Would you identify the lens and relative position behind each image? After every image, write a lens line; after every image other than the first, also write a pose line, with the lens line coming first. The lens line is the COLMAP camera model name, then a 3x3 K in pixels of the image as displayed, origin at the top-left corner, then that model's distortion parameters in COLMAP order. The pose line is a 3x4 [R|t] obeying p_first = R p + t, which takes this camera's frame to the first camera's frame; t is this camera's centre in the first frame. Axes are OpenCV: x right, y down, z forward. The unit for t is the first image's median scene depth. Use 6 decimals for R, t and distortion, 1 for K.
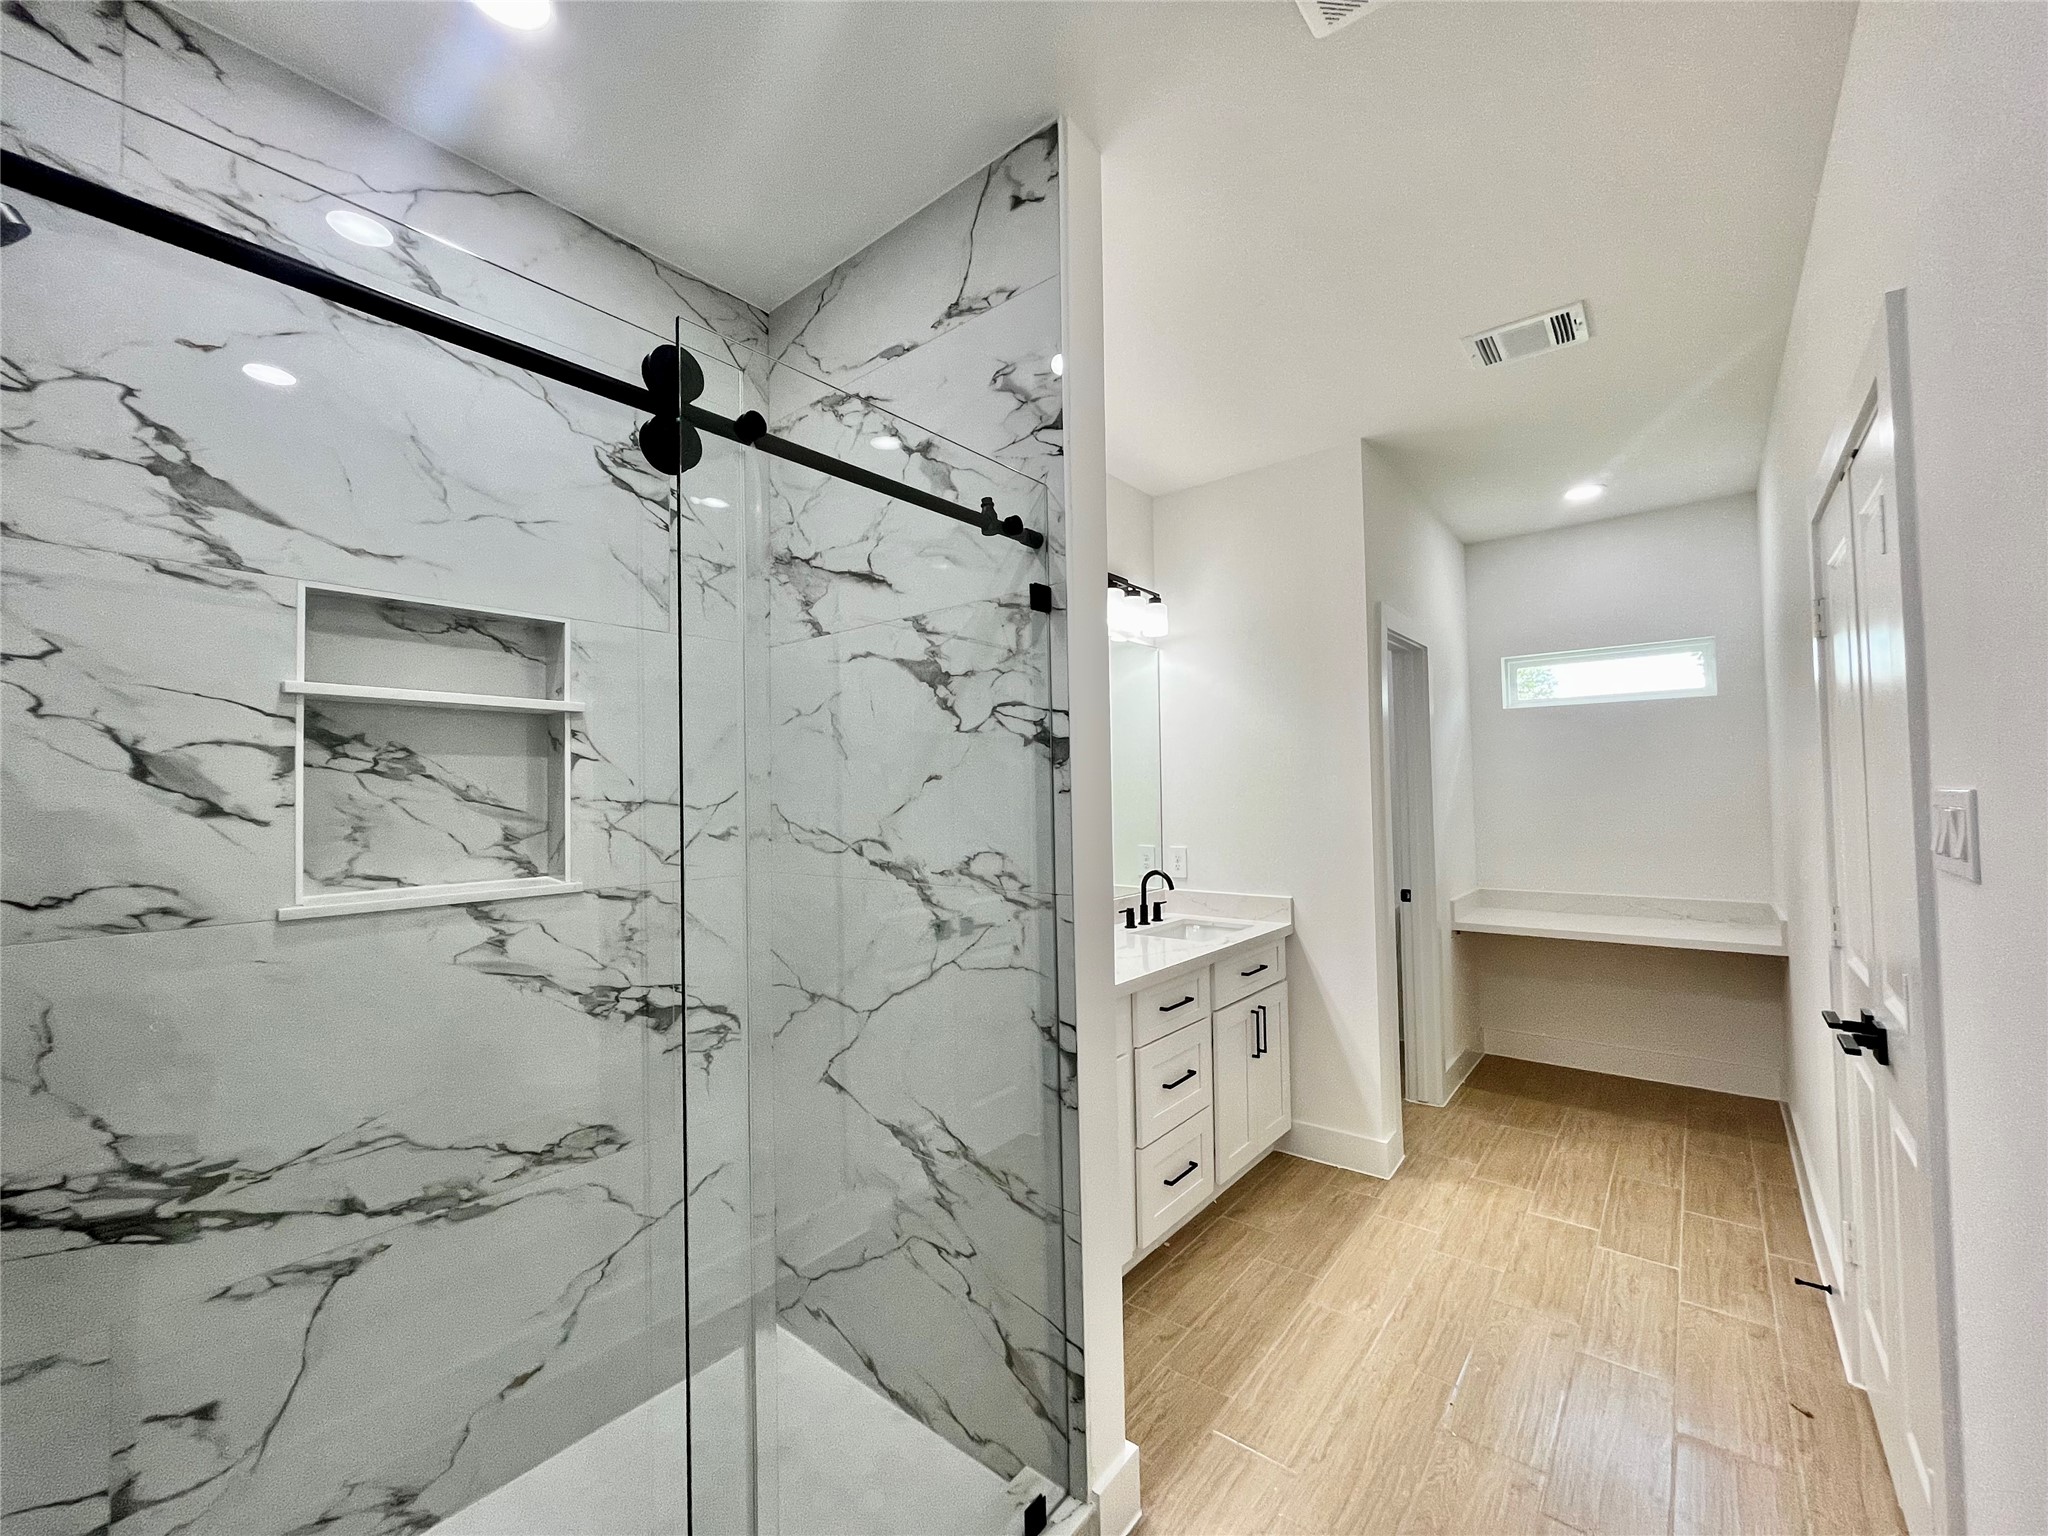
lens RADIAL K [[844.4, 0, 1016.1], [0, 844.4, 782.4], [0, 0, 1]] dist [0.025160, -0.006109]
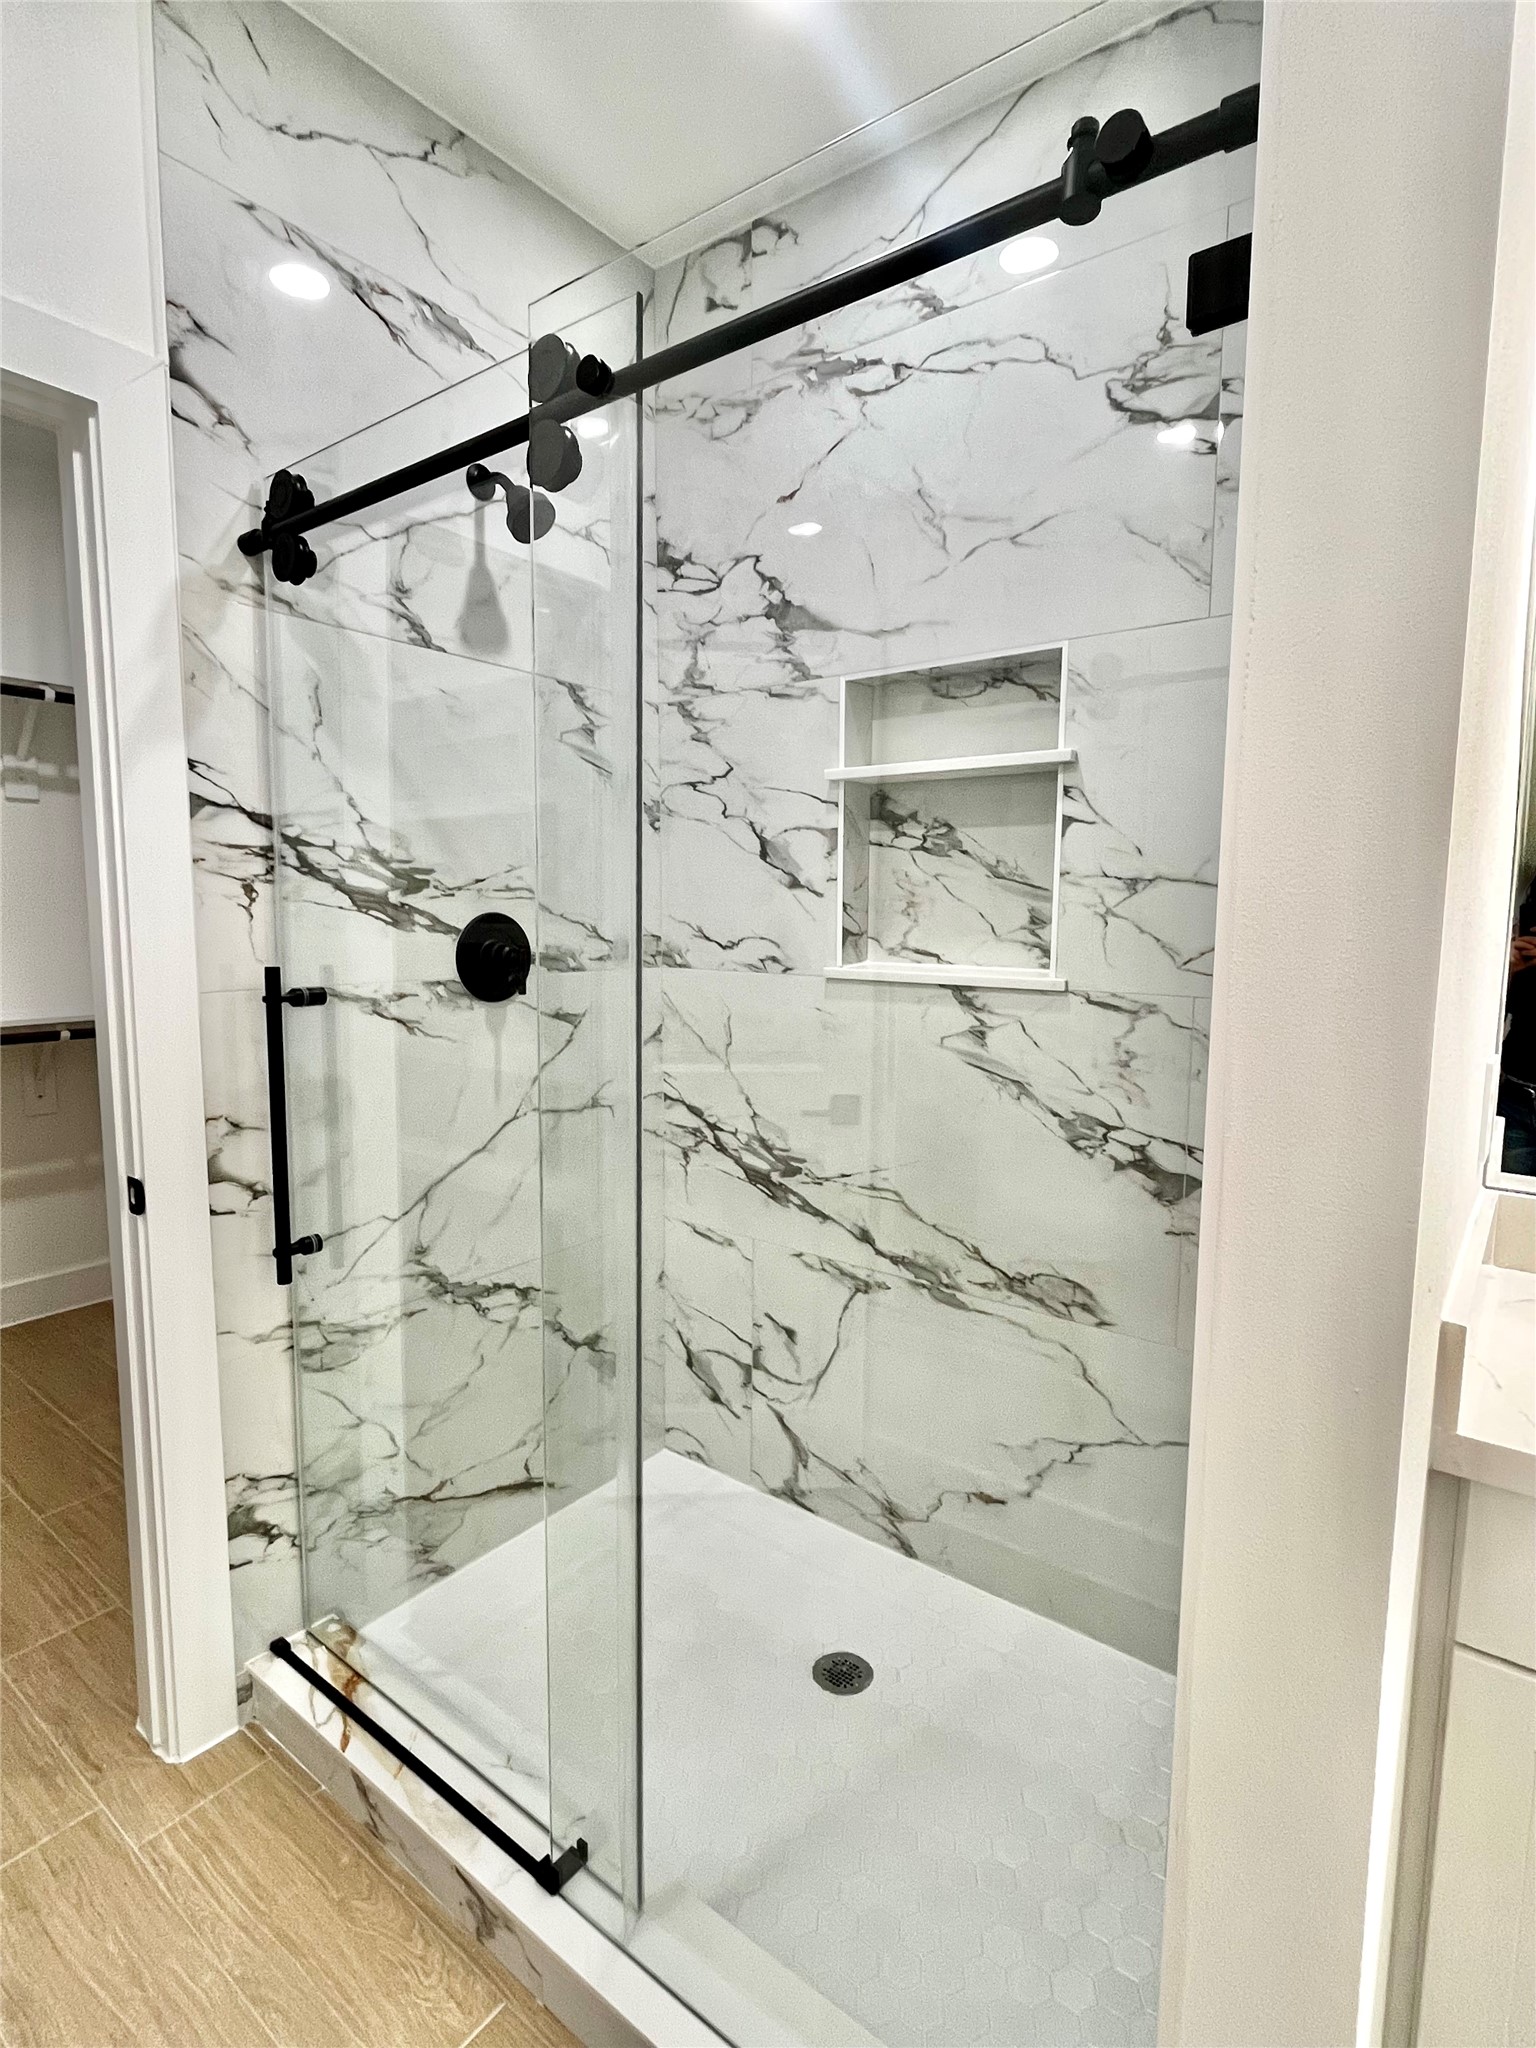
lens RADIAL K [[1028.3, 0, 768.0], [0, 1028.3, 1024.0], [0, 0, 1]] dist [0.014565, -0.001340]
pose [[0.037336, 0.127997, -0.991072, 0.500164], [0.004951, 0.991727, 0.128268, 0.037475], [0.999291, -0.009696, 0.036393, 0.774551]]
